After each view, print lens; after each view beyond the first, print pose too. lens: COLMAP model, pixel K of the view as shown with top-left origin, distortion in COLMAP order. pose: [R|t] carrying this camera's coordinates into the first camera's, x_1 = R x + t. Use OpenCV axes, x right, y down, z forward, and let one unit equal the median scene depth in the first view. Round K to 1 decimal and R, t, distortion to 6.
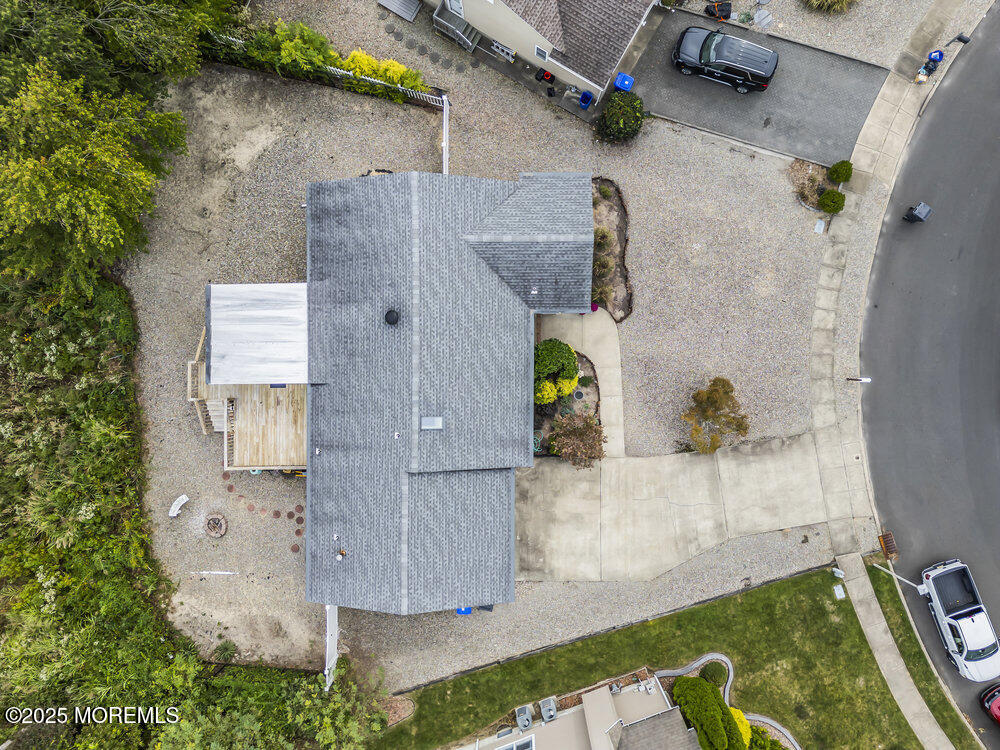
lens RADIAL K [[693.0, 0, 502.9], [0, 693.0, 380.0], [0, 0, 1]] dist [0.075542, -0.071945]
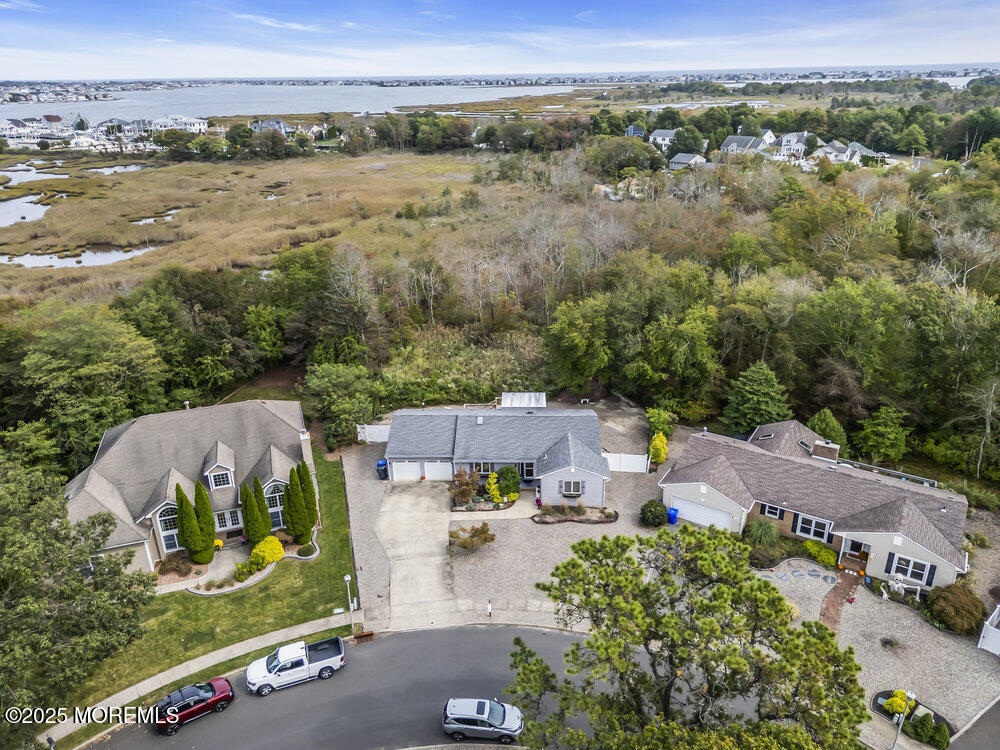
lens RADIAL K [[693.0, 0, 502.9], [0, 693.0, 380.0], [0, 0, 1]] dist [0.075542, -0.071945]
pose [[-0.036086, 0.415140, -0.909041, 1.539966], [-0.999245, -0.001877, 0.038810, -0.078224], [0.014405, 0.909755, 0.414895, 0.009613]]
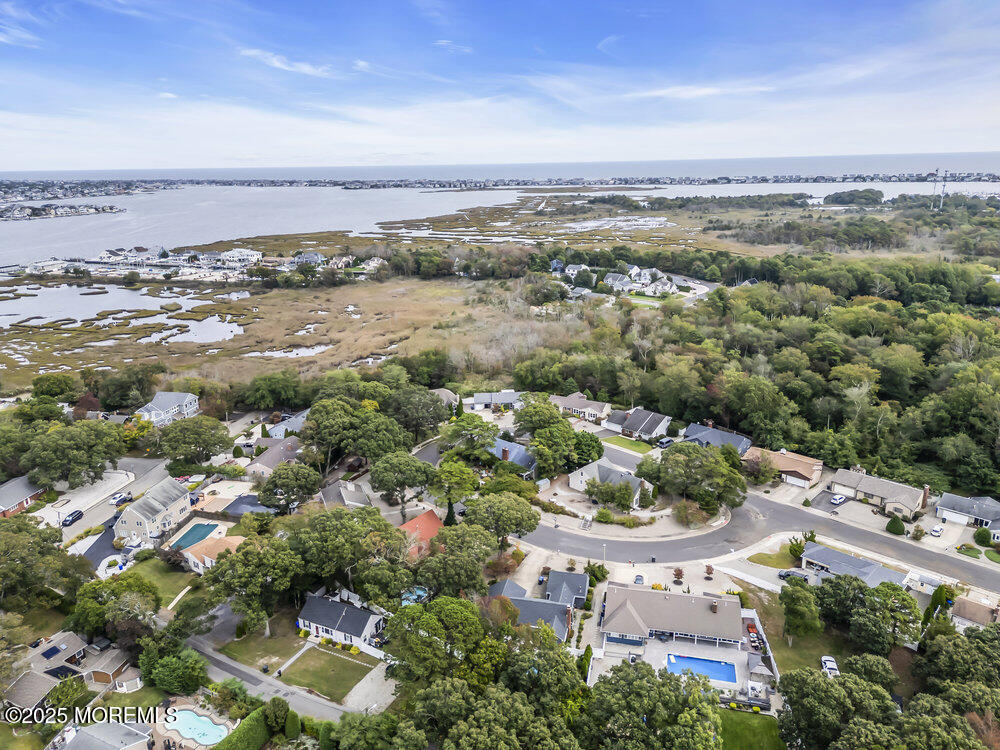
lens RADIAL K [[693.0, 0, 502.9], [0, 693.0, 380.0], [0, 0, 1]] dist [0.075542, -0.071945]
pose [[0.037463, 0.312351, -0.949228, 6.544030], [-0.999184, 0.026085, -0.030851, 0.213269], [0.015124, 0.949609, 0.313073, -1.462313]]
